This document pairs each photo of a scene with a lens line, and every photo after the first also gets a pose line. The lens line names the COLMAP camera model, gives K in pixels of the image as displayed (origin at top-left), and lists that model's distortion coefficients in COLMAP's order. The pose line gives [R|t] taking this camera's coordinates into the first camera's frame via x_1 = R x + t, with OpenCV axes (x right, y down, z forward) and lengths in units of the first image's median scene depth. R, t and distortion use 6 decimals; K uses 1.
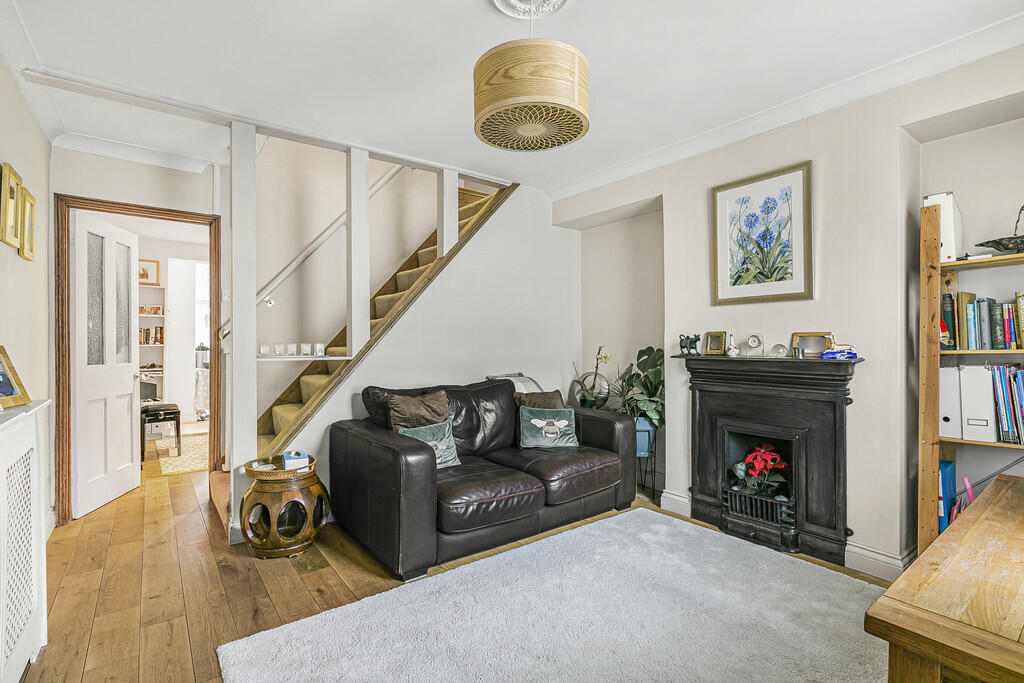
lens RADIAL K [[473.4, 0, 508.1], [0, 473.4, 340.3], [0, 0, 1]] dist [-0.001735, -0.000002]
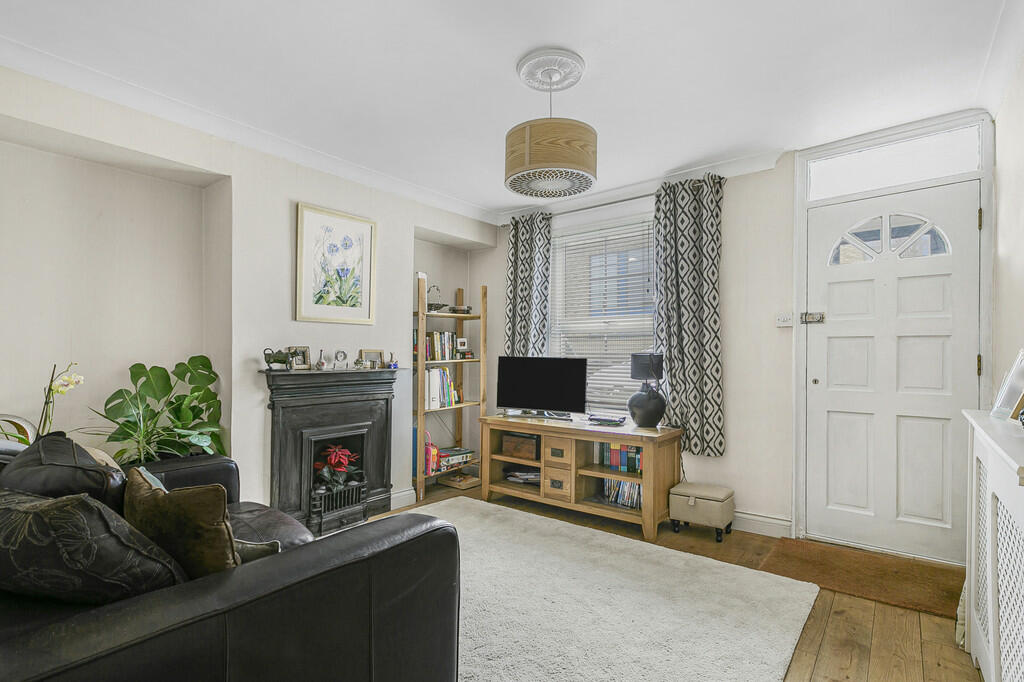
lens RADIAL K [[489.7, 0, 512.3], [0, 489.7, 355.4], [0, 0, 1]] dist [0.000221, 0.000114]
pose [[-0.243641, -0.000787, 0.969865, -0.719534], [-0.007382, 0.999972, -0.001043, -0.001561], [-0.969837, -0.007414, -0.243640, 0.854415]]
